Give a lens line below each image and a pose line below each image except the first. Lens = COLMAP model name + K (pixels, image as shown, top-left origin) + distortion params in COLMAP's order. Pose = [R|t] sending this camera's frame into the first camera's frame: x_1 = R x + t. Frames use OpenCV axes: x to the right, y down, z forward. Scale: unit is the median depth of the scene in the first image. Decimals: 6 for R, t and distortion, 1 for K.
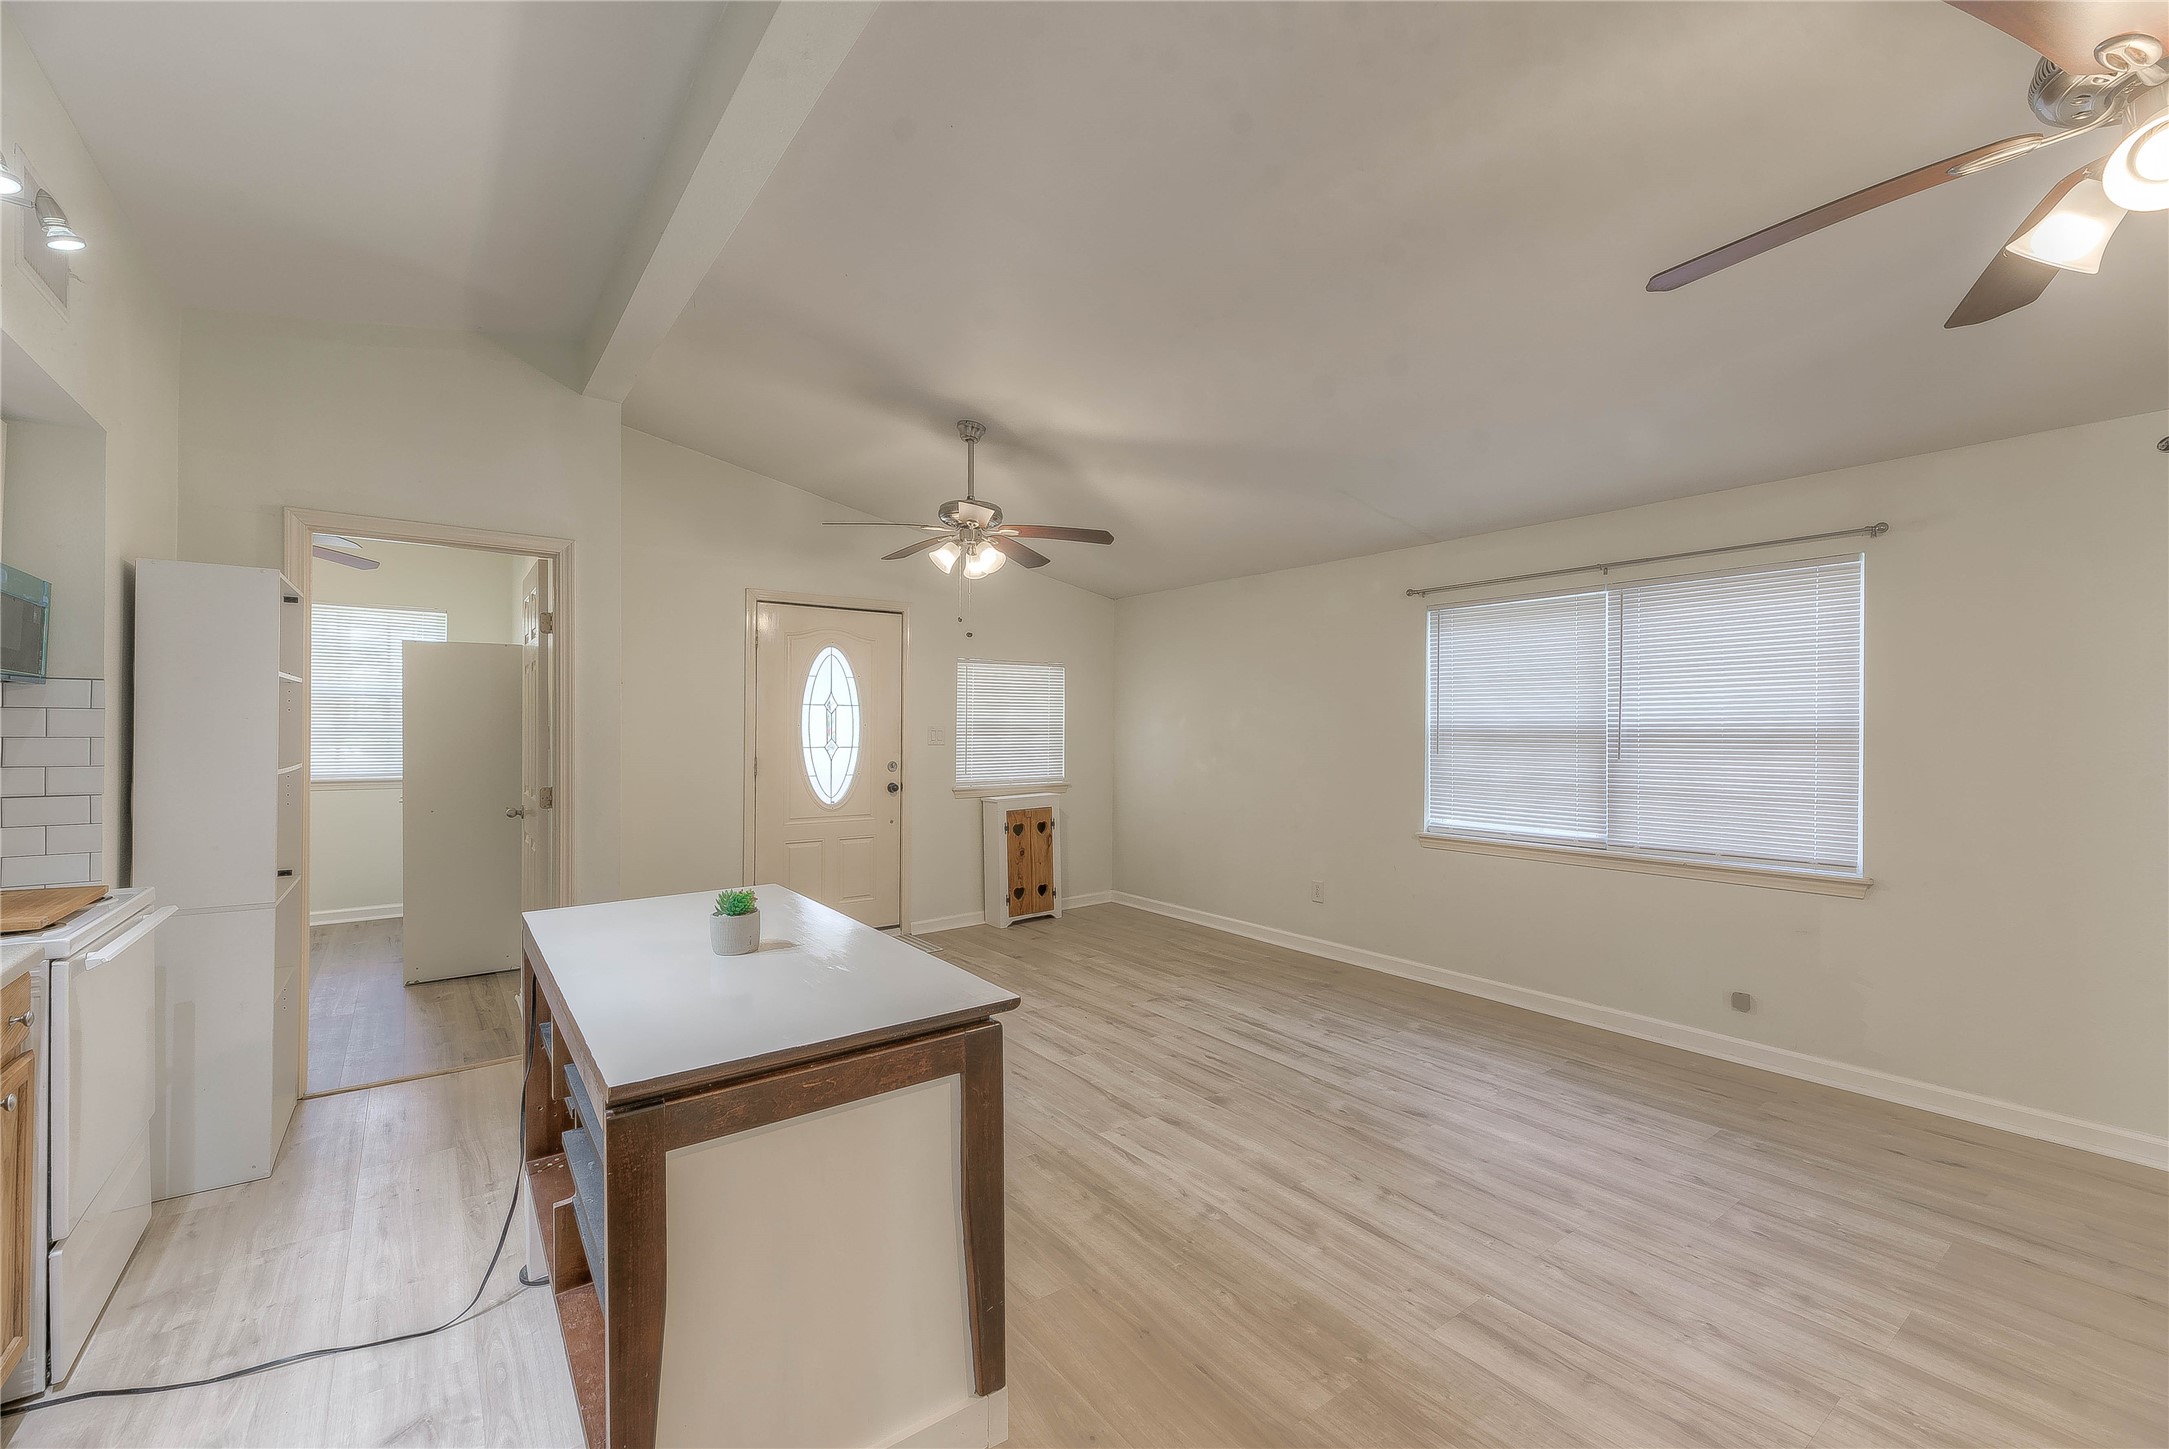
lens RADIAL K [[885.0, 0, 1070.4], [0, 885.0, 733.8], [0, 0, 1]] dist [0.007737, -0.001108]
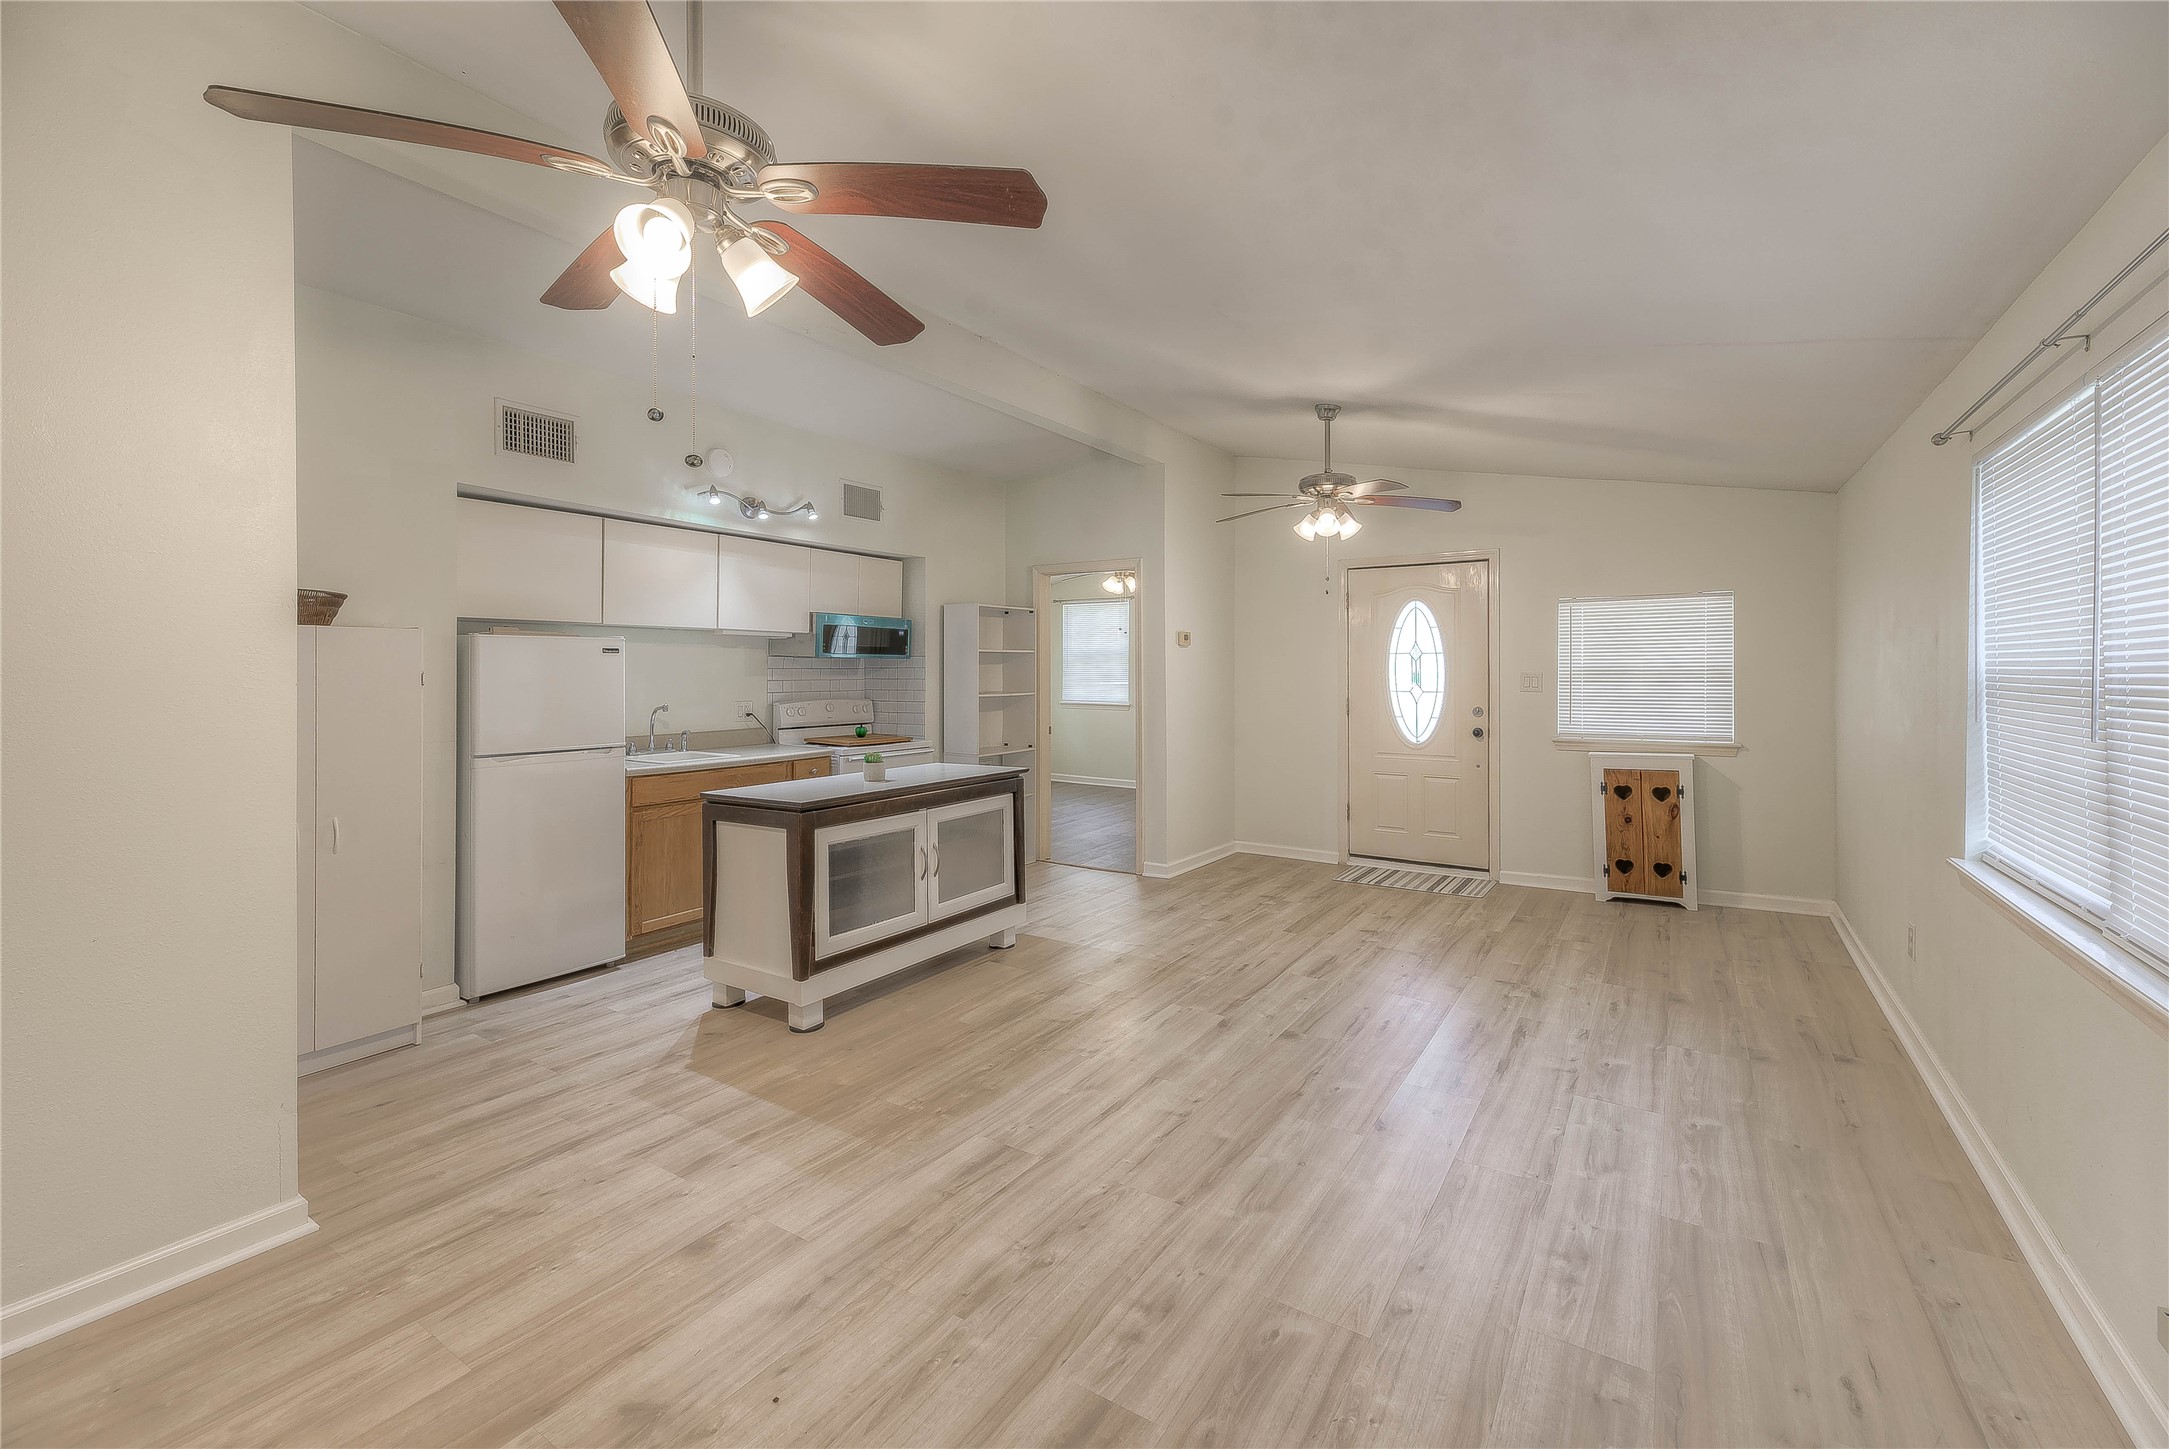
lens RADIAL K [[885.0, 0, 1129.5], [0, 885.0, 667.9], [0, 0, 1]] dist [0.007737, -0.001108]
pose [[0.383803, -0.006278, -0.923394, 0.846054], [-0.003748, 0.999958, -0.008356, -0.005382], [0.923407, 0.006668, 0.383763, 0.342948]]
